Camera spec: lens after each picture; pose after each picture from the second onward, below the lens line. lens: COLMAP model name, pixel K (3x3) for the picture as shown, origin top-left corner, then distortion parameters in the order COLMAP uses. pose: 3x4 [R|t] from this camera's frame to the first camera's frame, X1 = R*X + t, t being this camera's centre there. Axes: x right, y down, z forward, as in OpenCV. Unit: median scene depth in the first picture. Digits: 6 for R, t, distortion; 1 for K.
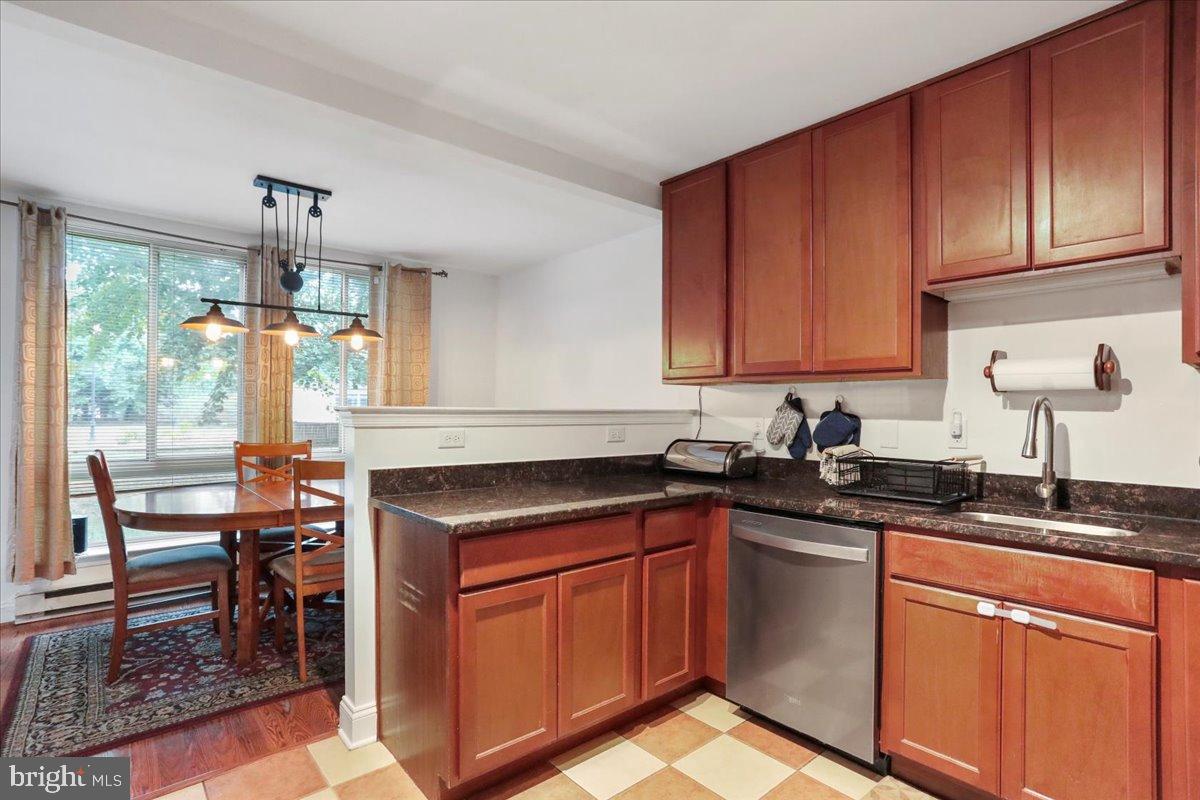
lens RADIAL K [[594.7, 0, 600.0], [0, 594.7, 410.6], [0, 0, 1]] dist [-0.062339, 0.038522]
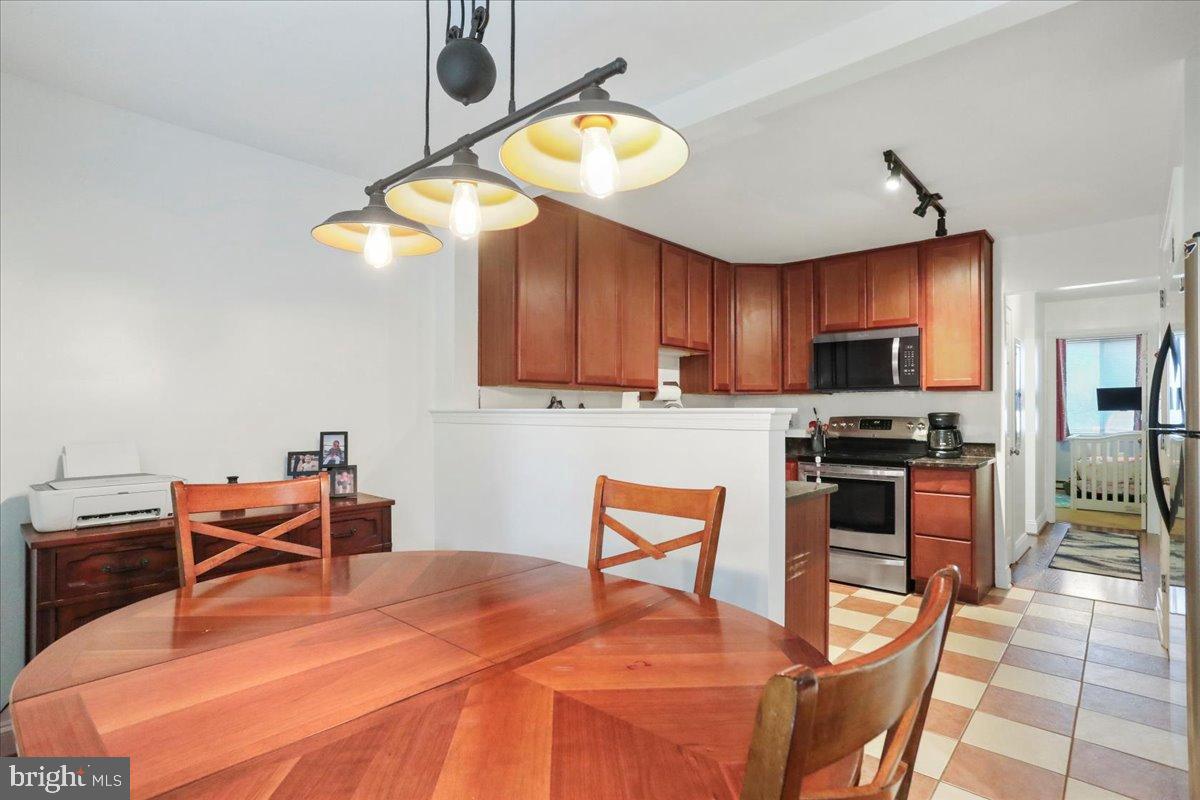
lens RADIAL K [[594.7, 0, 600.0], [0, 594.7, 410.6], [0, 0, 1]] dist [-0.062339, 0.038522]
pose [[-0.120309, -0.006122, 0.992718, -1.242825], [-0.000974, 0.999981, 0.006049, -0.009305], [-0.992736, -0.000239, -0.120313, 1.307801]]
